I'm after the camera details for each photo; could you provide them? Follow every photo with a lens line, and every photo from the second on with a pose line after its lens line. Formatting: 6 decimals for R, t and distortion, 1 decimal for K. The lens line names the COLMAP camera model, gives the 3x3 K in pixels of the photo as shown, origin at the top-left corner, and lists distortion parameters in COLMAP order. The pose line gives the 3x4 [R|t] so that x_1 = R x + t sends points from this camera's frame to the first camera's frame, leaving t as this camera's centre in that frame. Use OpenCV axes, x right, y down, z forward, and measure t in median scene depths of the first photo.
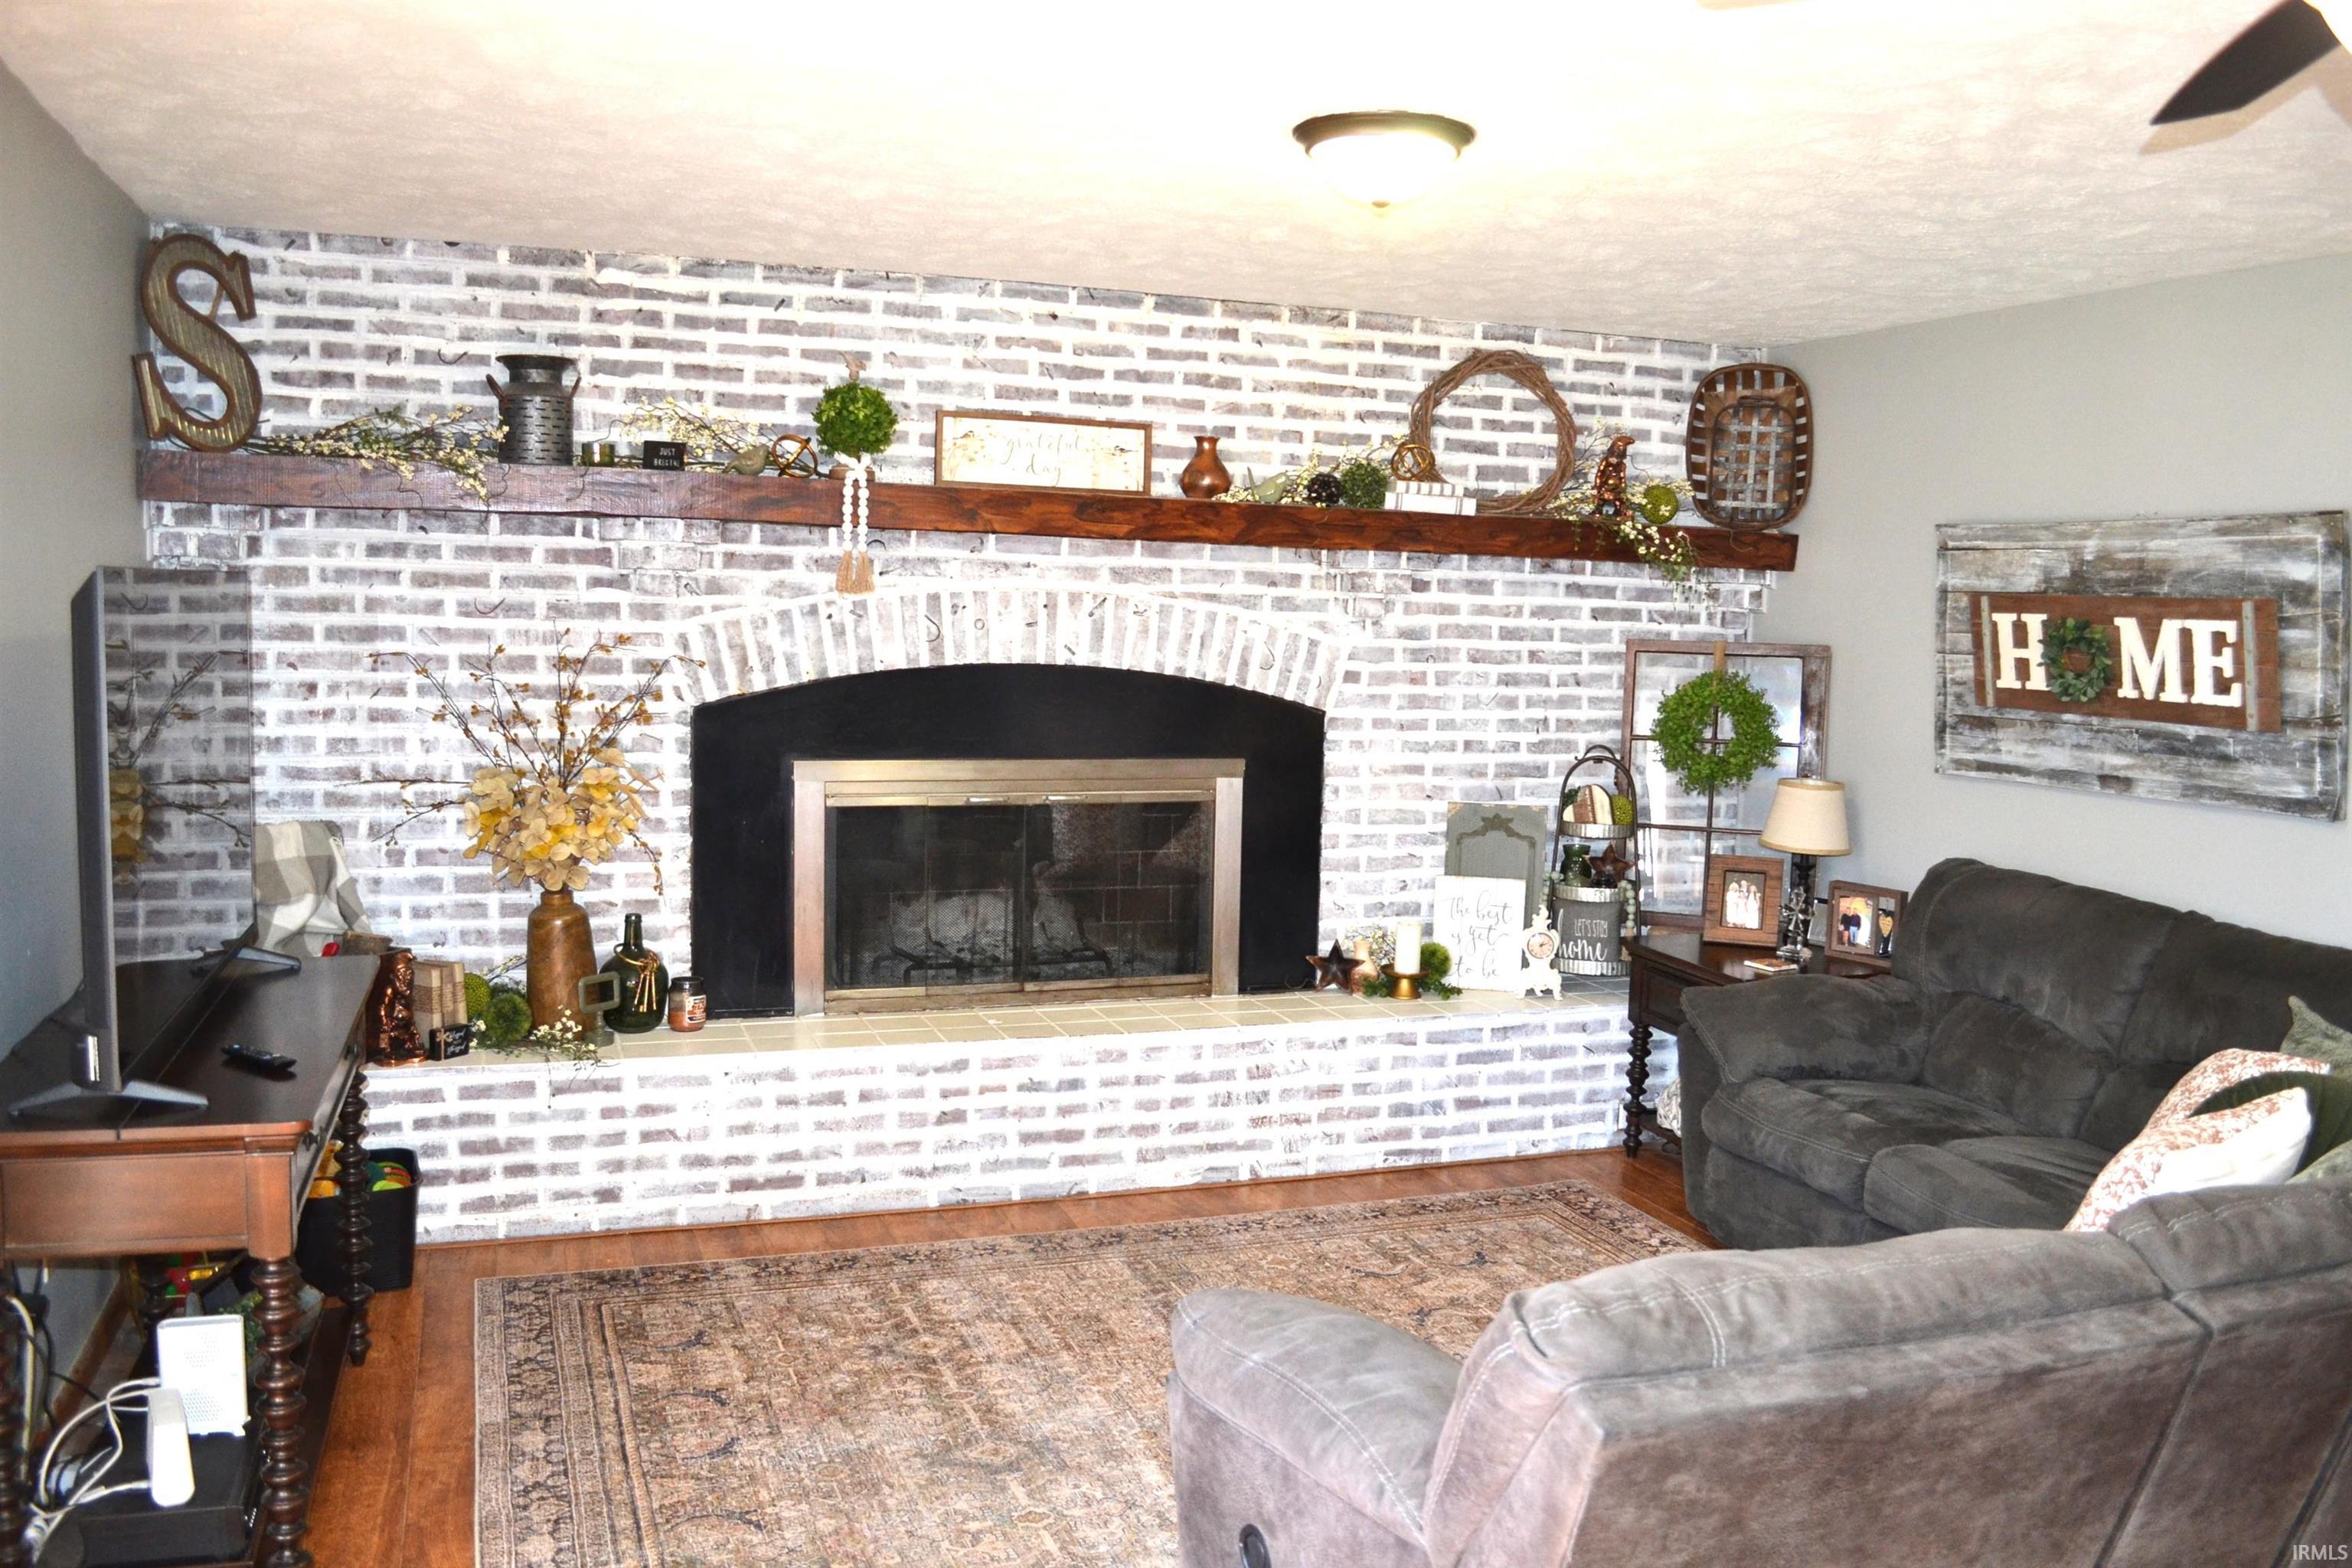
lens RADIAL K [[1893.2, 0, 1180.2], [0, 1893.2, 786.0], [0, 0, 1]] dist [-0.072570, 0.005200]
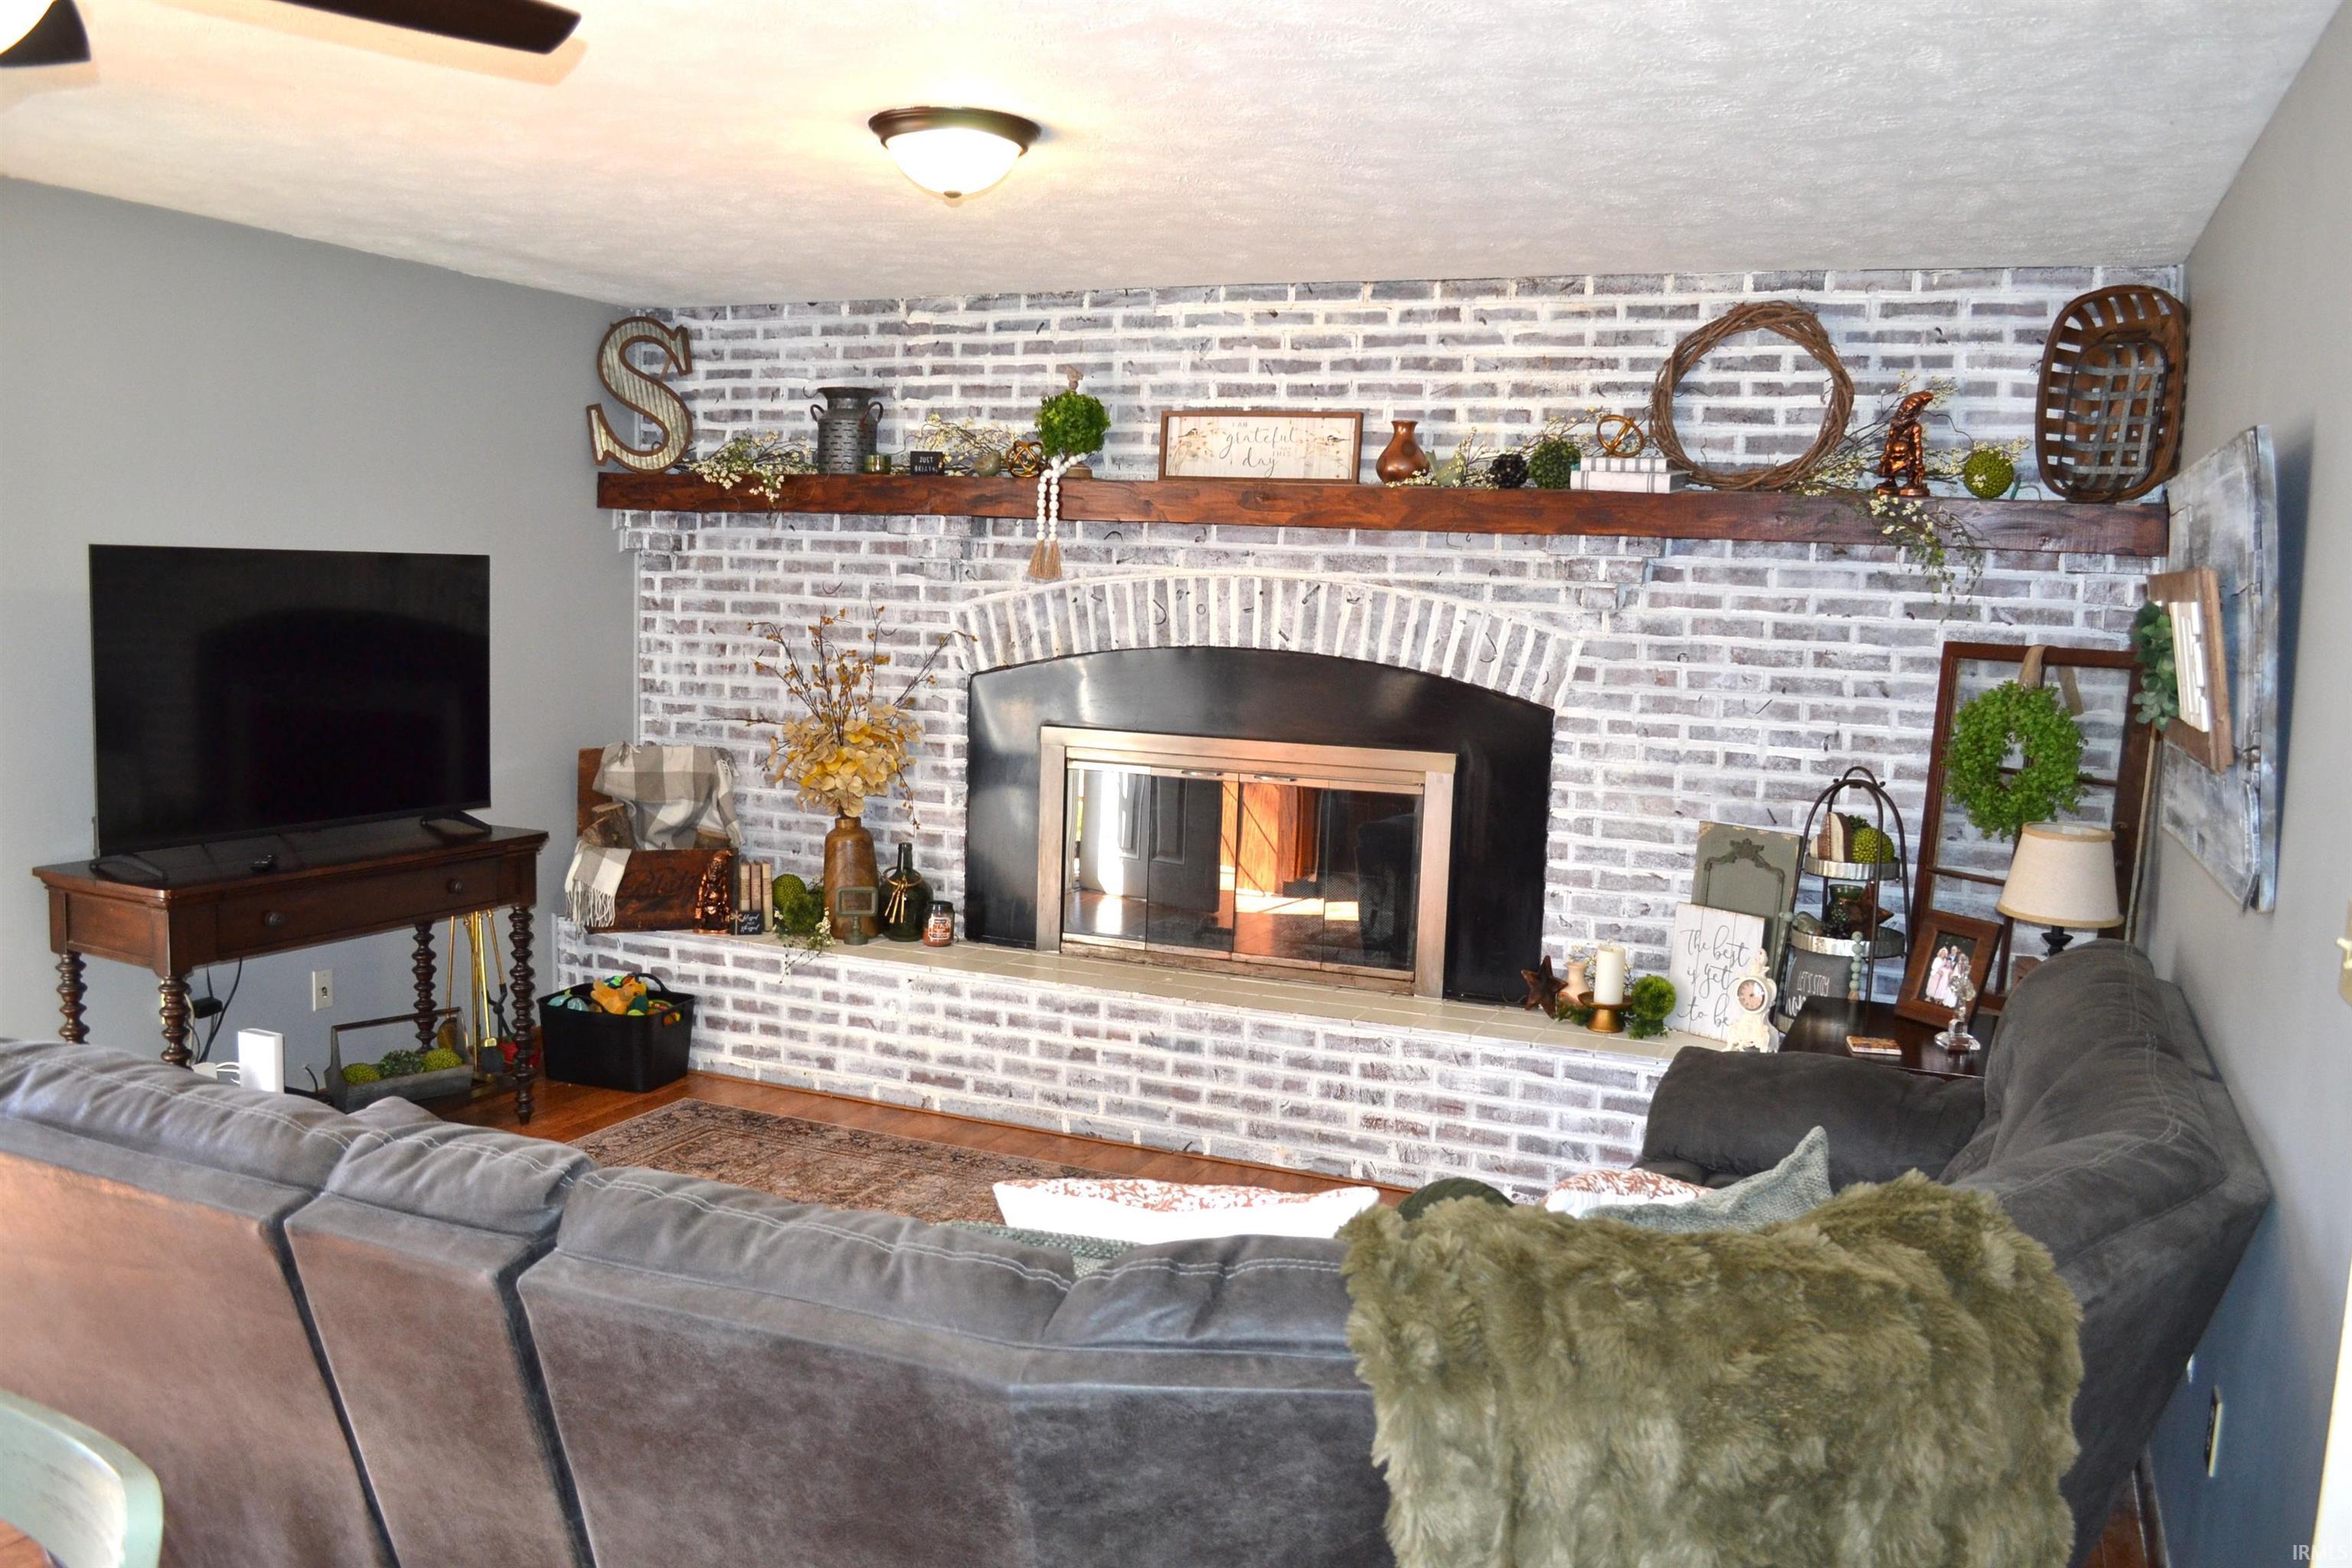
lens RADIAL K [[1893.2, 0, 1176.2], [0, 1893.2, 785.6], [0, 0, 1]] dist [-0.072570, 0.005200]
pose [[0.727810, 0.071435, -0.682048, 0.626270], [-0.080779, 0.996566, 0.018177, -0.004681], [0.681005, 0.041866, 0.731081, 0.216020]]
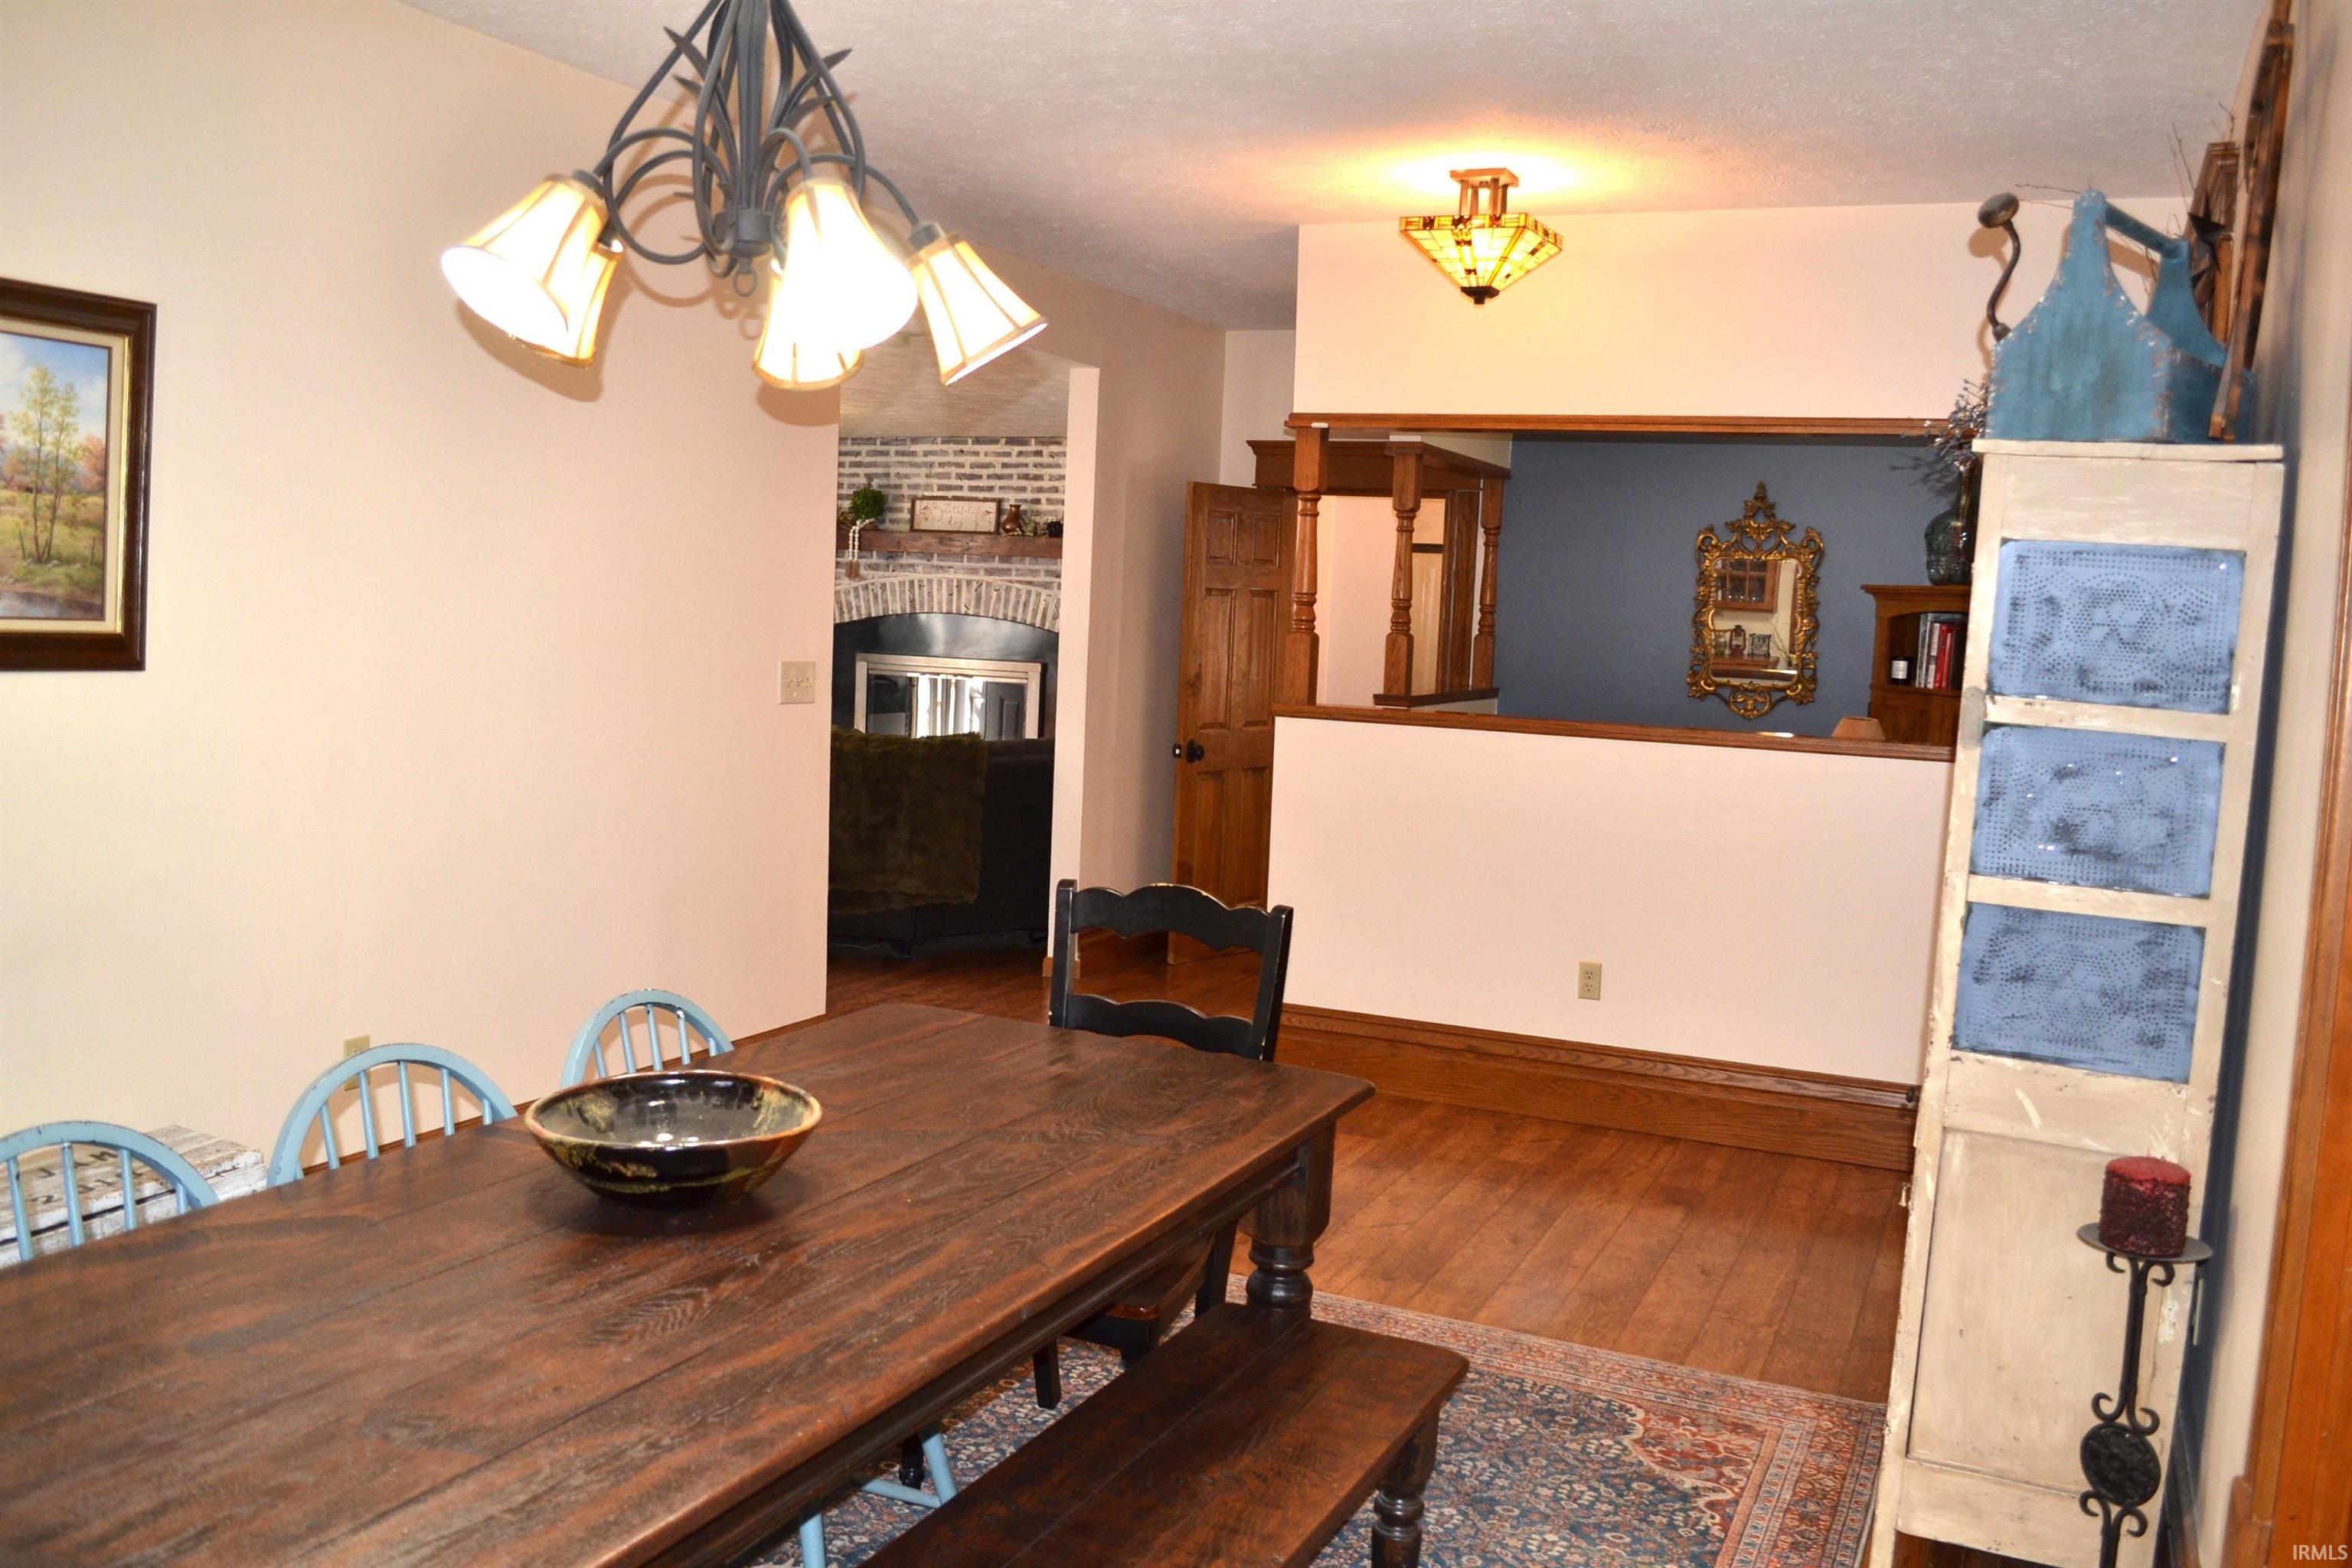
lens RADIAL K [[1893.2, 0, 1168.8], [0, 1893.2, 786.3], [0, 0, 1]] dist [-0.072570, 0.005200]
pose [[0.698499, 0.072944, -0.711884, 1.669364], [-0.093952, 0.995528, 0.009823, 0.088153], [0.709417, 0.060022, 0.702229, -0.322690]]
